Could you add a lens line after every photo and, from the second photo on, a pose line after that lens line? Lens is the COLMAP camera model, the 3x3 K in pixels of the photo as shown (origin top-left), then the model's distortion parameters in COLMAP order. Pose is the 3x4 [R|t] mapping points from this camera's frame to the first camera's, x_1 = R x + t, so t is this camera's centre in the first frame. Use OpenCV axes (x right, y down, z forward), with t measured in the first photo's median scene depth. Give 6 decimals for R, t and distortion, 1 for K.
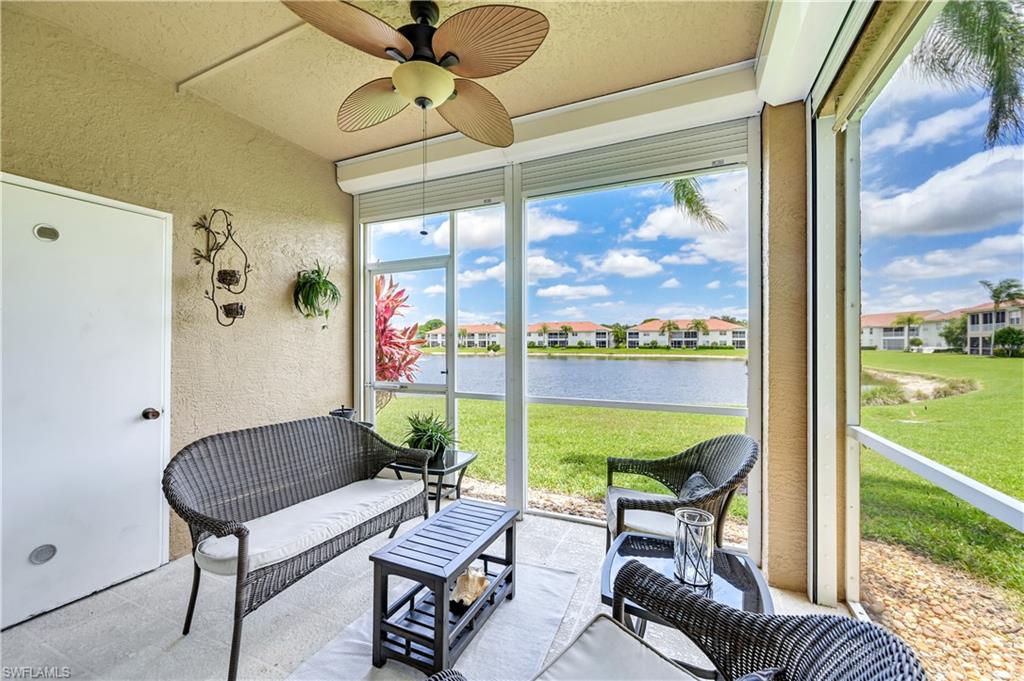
lens RADIAL K [[404.0, 0, 510.1], [0, 404.0, 343.3], [0, 0, 1]] dist [-0.000081, 0.000977]
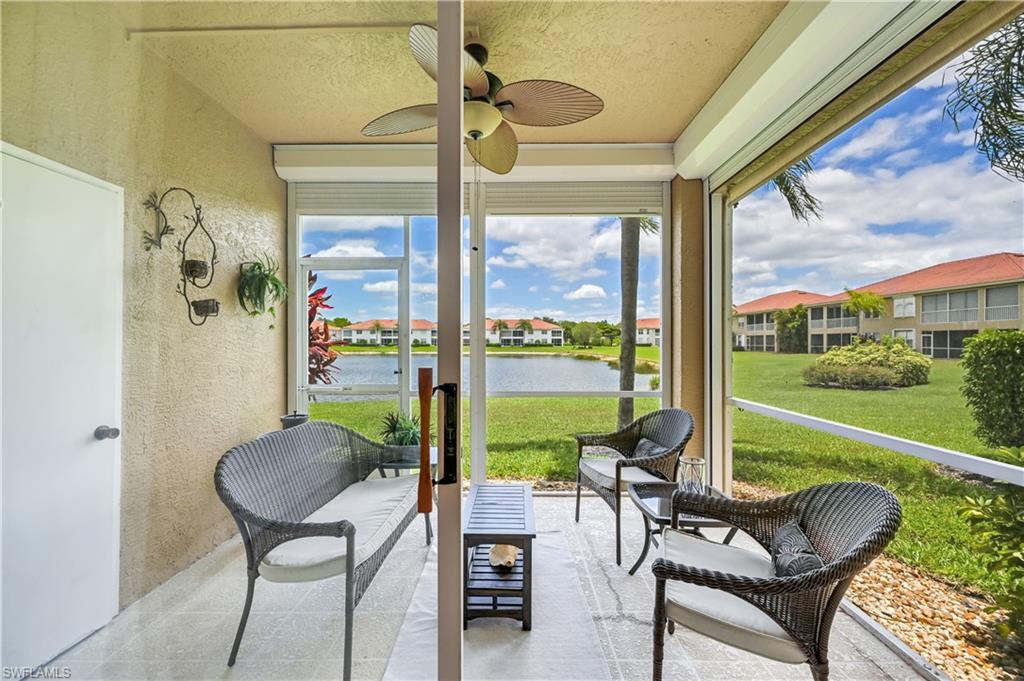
lens RADIAL K [[404.0, 0, 511.4], [0, 404.0, 341.2], [0, 0, 1]] dist [-0.000081, 0.000977]
pose [[0.916924, -0.000298, 0.399062, -0.352707], [0.000233, 1.000000, 0.000211, -0.007149], [-0.399062, -0.000100, 0.916924, -0.053137]]
